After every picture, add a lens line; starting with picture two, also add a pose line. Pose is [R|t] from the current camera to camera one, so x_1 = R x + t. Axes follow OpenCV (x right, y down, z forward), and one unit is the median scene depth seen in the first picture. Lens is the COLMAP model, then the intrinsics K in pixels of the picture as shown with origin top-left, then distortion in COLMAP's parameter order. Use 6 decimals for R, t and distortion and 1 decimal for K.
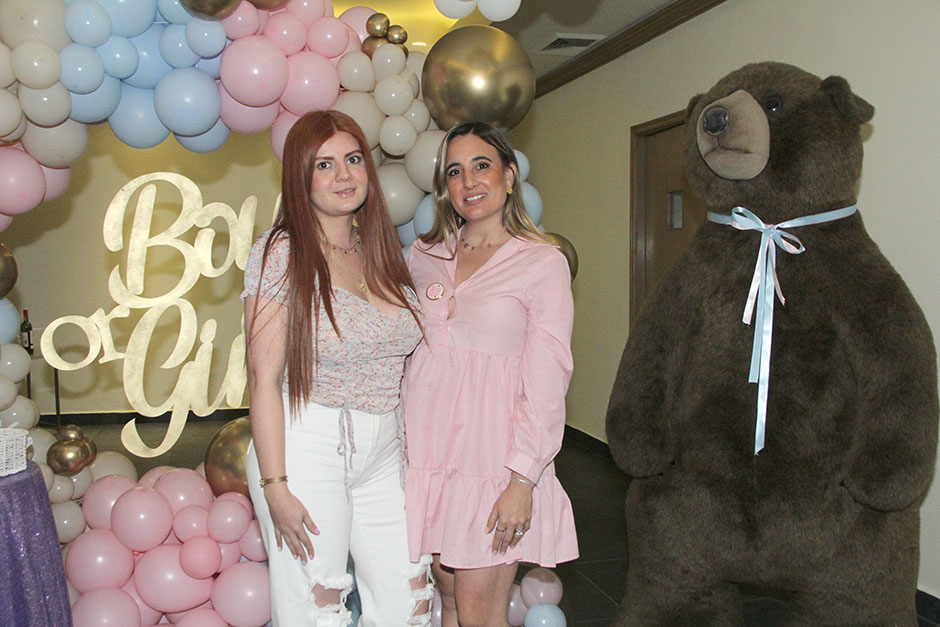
lens RADIAL K [[884.6, 0, 469.7], [0, 884.6, 314.7], [0, 0, 1]] dist [0.048735, 0.000000]
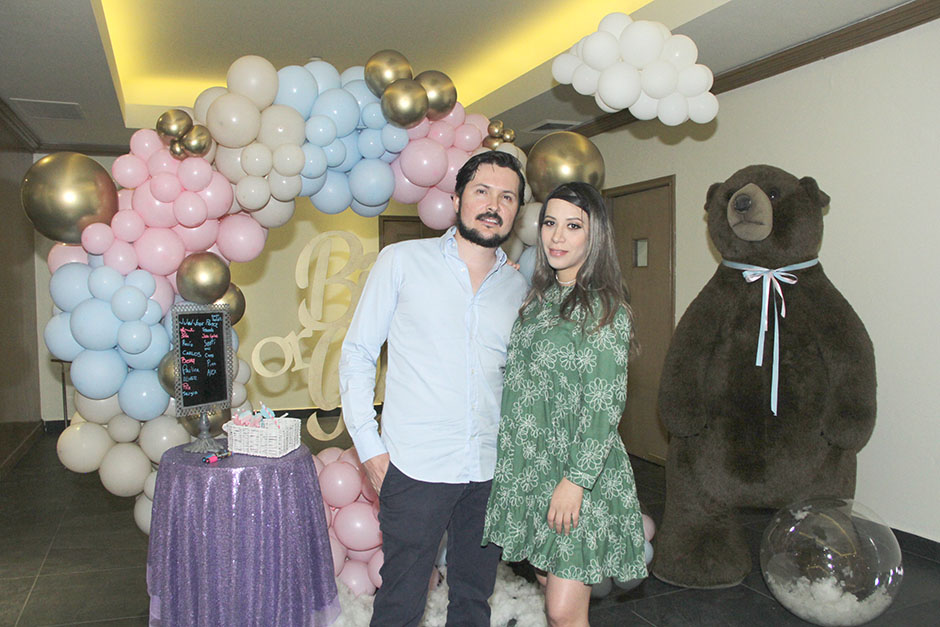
lens RADIAL K [[808.8, 0, 470.4], [0, 808.8, 315.7], [0, 0, 1]] dist [0.001737, 0.009176]
pose [[0.985464, -0.011096, 0.169520, -0.408305], [0.015318, 0.999604, -0.023616, 0.003872], [-0.169191, 0.025870, 0.985244, -0.291453]]
